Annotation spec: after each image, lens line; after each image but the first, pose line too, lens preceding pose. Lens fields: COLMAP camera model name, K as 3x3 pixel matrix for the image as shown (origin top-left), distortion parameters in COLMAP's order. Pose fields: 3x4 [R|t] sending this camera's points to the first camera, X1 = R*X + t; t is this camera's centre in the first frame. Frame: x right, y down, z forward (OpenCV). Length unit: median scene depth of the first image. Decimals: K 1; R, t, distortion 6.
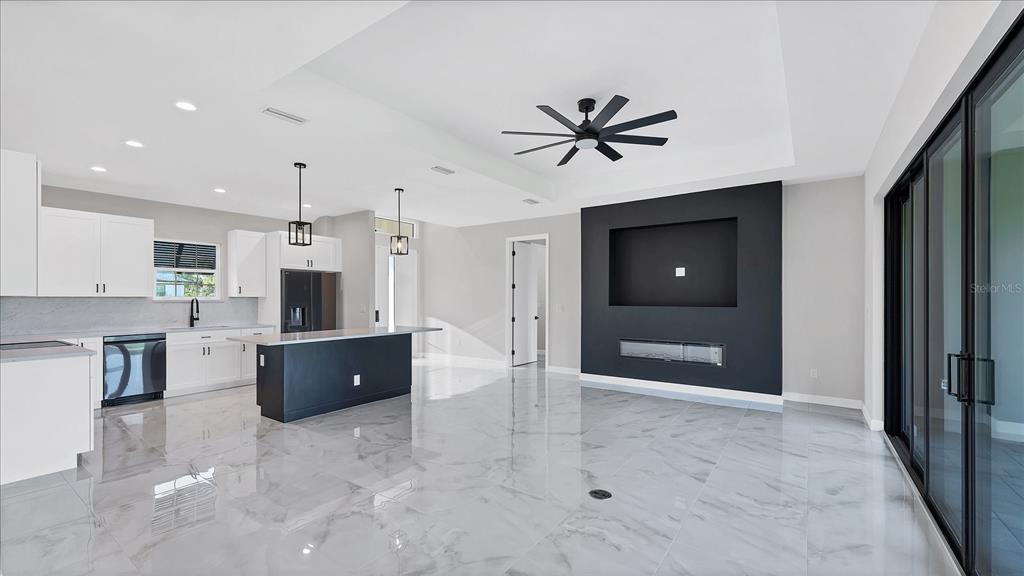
lens RADIAL K [[422.5, 0, 511.0], [0, 422.5, 300.0], [0, 0, 1]] dist [0.000834, -0.000132]
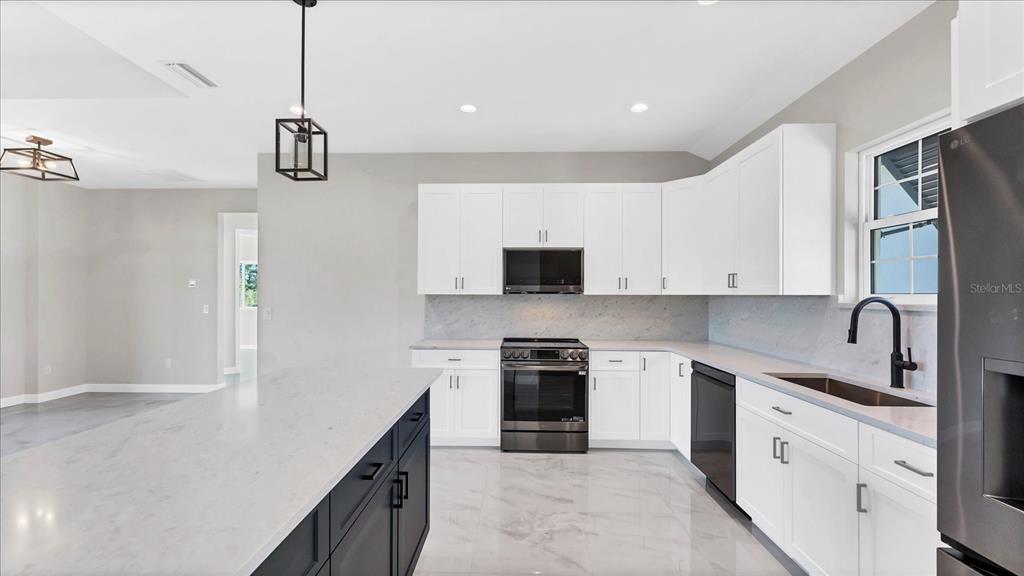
lens RADIAL K [[419.6, 0, 508.4], [0, 419.6, 295.1], [0, 0, 1]] dist [0.001984, 0.000364]
pose [[-0.830140, -0.001135, -0.557554, -0.319427], [-0.005275, 0.999969, 0.005818, -0.008079], [0.557530, 0.007771, -0.830121, 1.093138]]
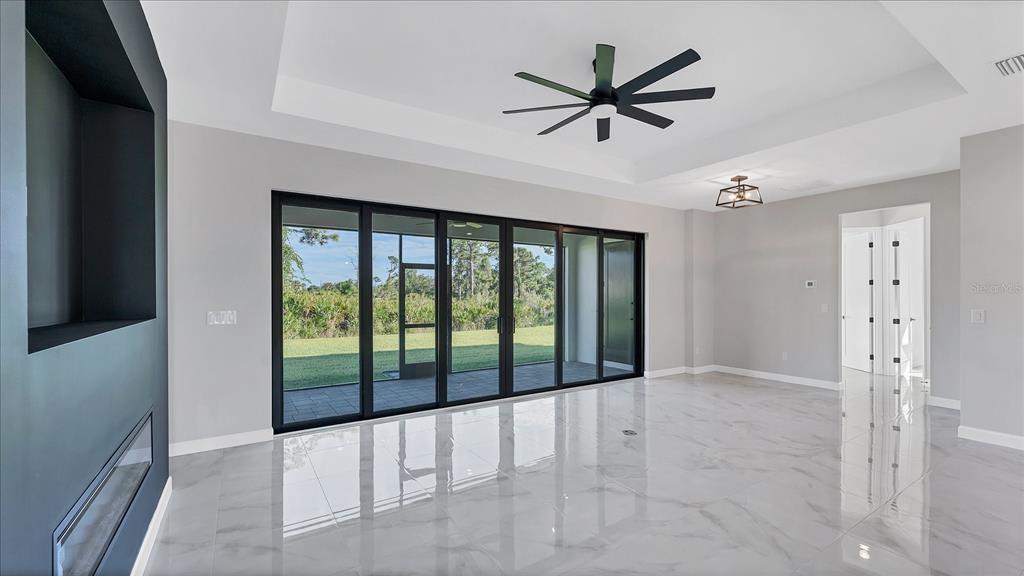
lens RADIAL K [[419.6, 0, 508.4], [0, 419.6, 295.1], [0, 0, 1]] dist [0.001984, 0.000364]
pose [[-0.925886, 0.001023, 0.377802, 0.027782], [0.004288, 0.999960, 0.007800, -0.009220], [-0.377779, 0.008841, -0.925854, 1.122032]]
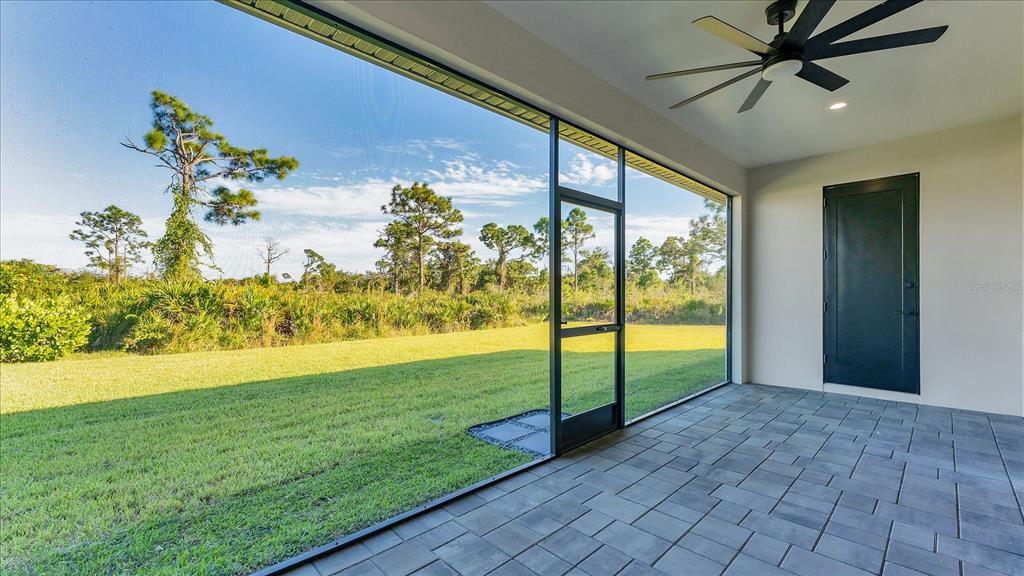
lens RADIAL K [[415.8, 0, 512.0], [0, 415.8, 288.0], [0, 0, 1]] dist [-0.000910, 0.000117]
pose [[-0.982172, 0.006477, 0.187872, 0.713410], [0.005871, 0.999976, -0.003780, 0.037077], [-0.187892, -0.002610, -0.982186, 0.652943]]
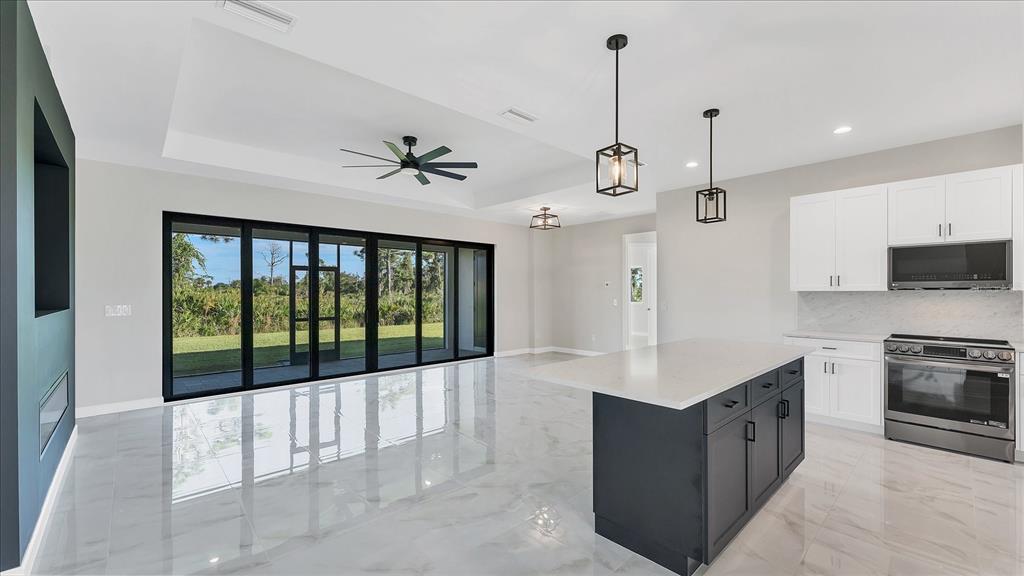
lens RADIAL K [[410.5, 0, 508.9], [0, 410.5, 290.7], [0, 0, 1]] dist [0.002558, 0.000081]
pose [[-0.977781, 0.003436, 0.209603, -0.224084], [0.004114, 0.999988, 0.002803, -0.009760], [-0.209590, 0.003603, -0.977783, 1.307897]]
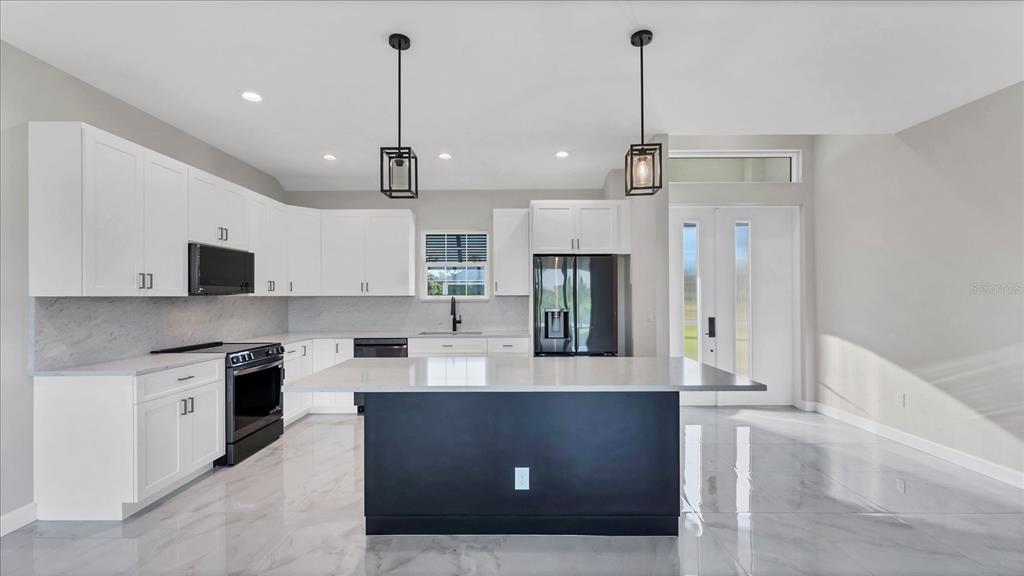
lens RADIAL K [[419.6, 0, 508.4], [0, 419.6, 295.1], [0, 0, 1]] dist [0.001984, 0.000364]
pose [[0.572352, -0.003357, -0.820001, -0.001634], [-0.000843, 0.999989, -0.004682, -0.004381], [0.820007, 0.003371, 0.572343, 0.601882]]
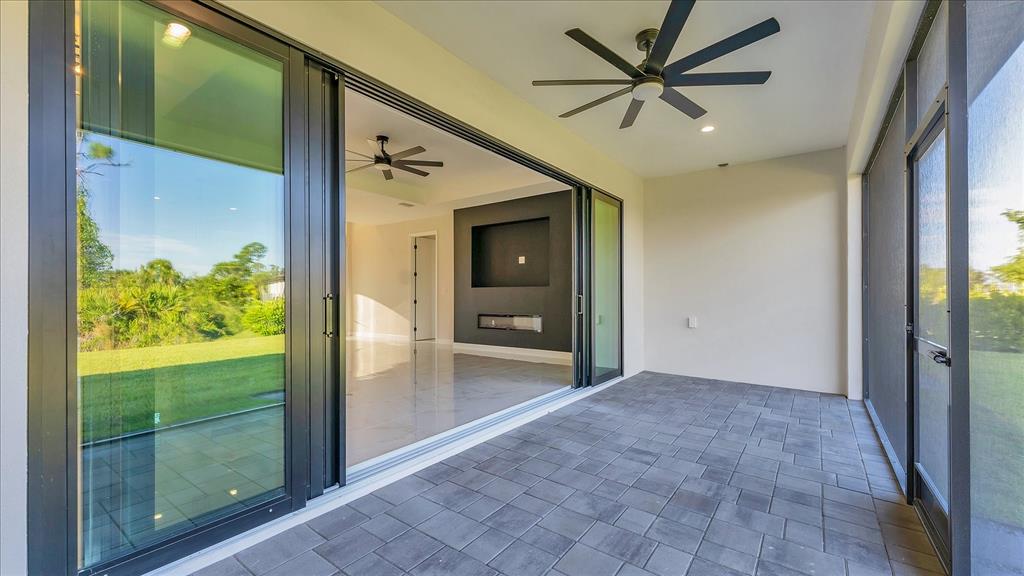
lens RADIAL K [[419.6, 0, 508.4], [0, 419.6, 295.1], [0, 0, 1]] dist [0.001984, 0.000364]
pose [[0.999736, 0.000401, -0.022962, 0.391202], [-0.000633, 0.999949, -0.010099, 0.051273], [0.022957, 0.010111, 0.999685, -0.255216]]
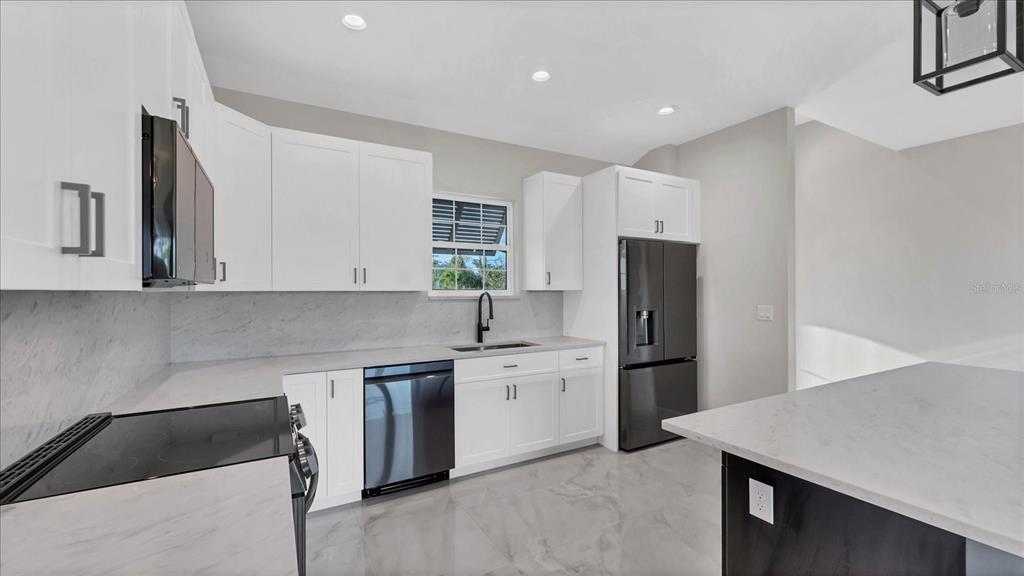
lens RADIAL K [[419.6, 0, 508.4], [0, 419.6, 295.1], [0, 0, 1]] dist [0.001984, 0.000364]
pose [[0.903896, -0.000144, -0.427753, -0.467624], [0.002511, 0.999984, 0.004971, -0.004030], [0.427745, -0.005568, 0.903882, 0.489682]]
